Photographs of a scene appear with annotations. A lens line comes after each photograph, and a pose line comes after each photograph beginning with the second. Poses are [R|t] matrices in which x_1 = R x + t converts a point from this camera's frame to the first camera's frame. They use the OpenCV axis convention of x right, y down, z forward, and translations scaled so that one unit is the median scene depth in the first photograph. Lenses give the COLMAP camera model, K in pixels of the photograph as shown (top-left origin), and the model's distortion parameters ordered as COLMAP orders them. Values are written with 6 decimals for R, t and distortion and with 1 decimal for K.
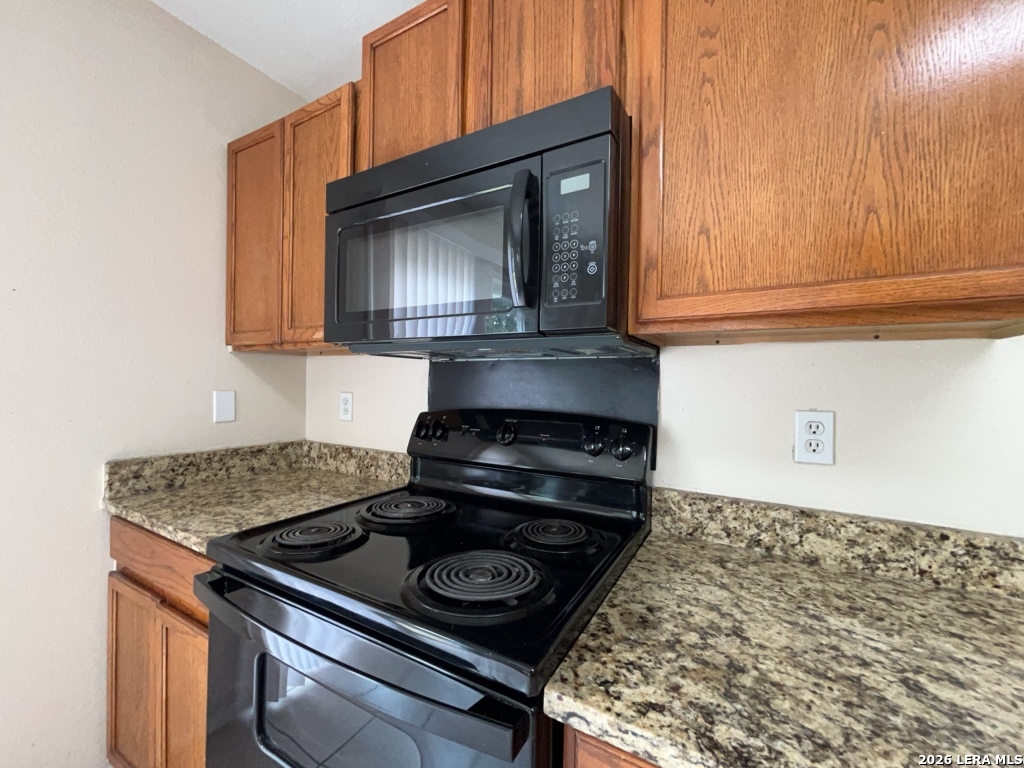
lens RADIAL K [[414.5, 0, 509.0], [0, 414.5, 383.4], [0, 0, 1]] dist [0.000356, -0.000005]
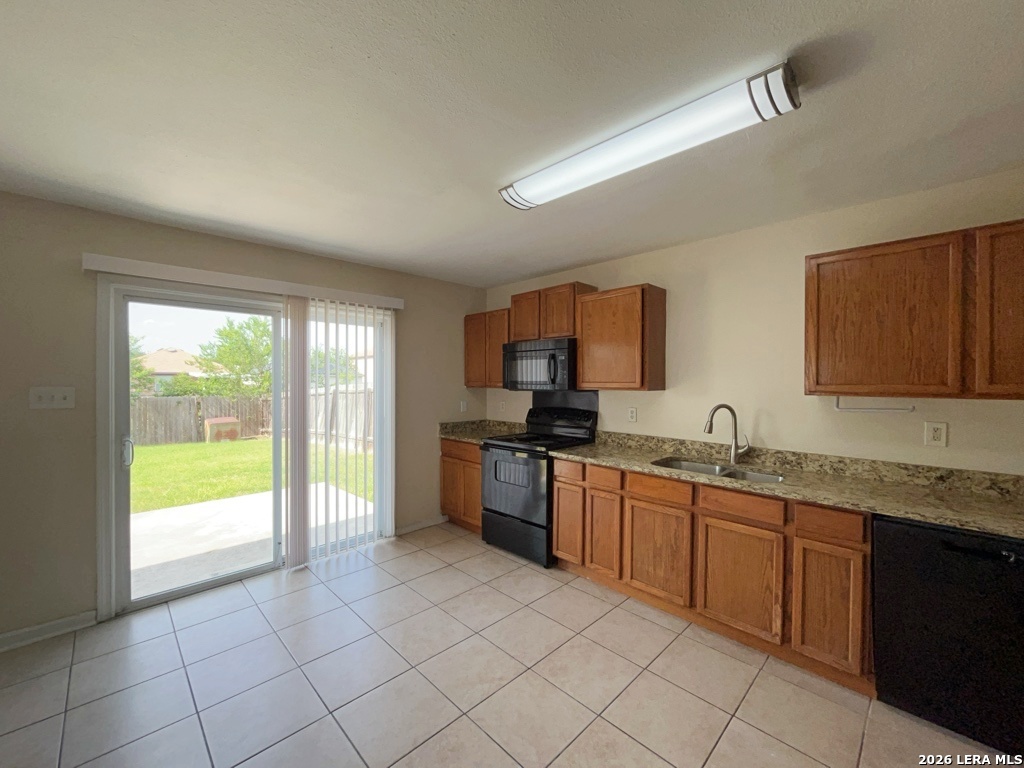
lens RADIAL K [[414.5, 0, 509.6], [0, 414.5, 385.7], [0, 0, 1]] dist [0.000356, -0.000005]
pose [[0.964539, -0.012166, -0.263661, 0.492887], [0.013014, 0.999914, 0.001468, -0.114155], [0.263621, -0.004848, 0.964614, -2.168894]]
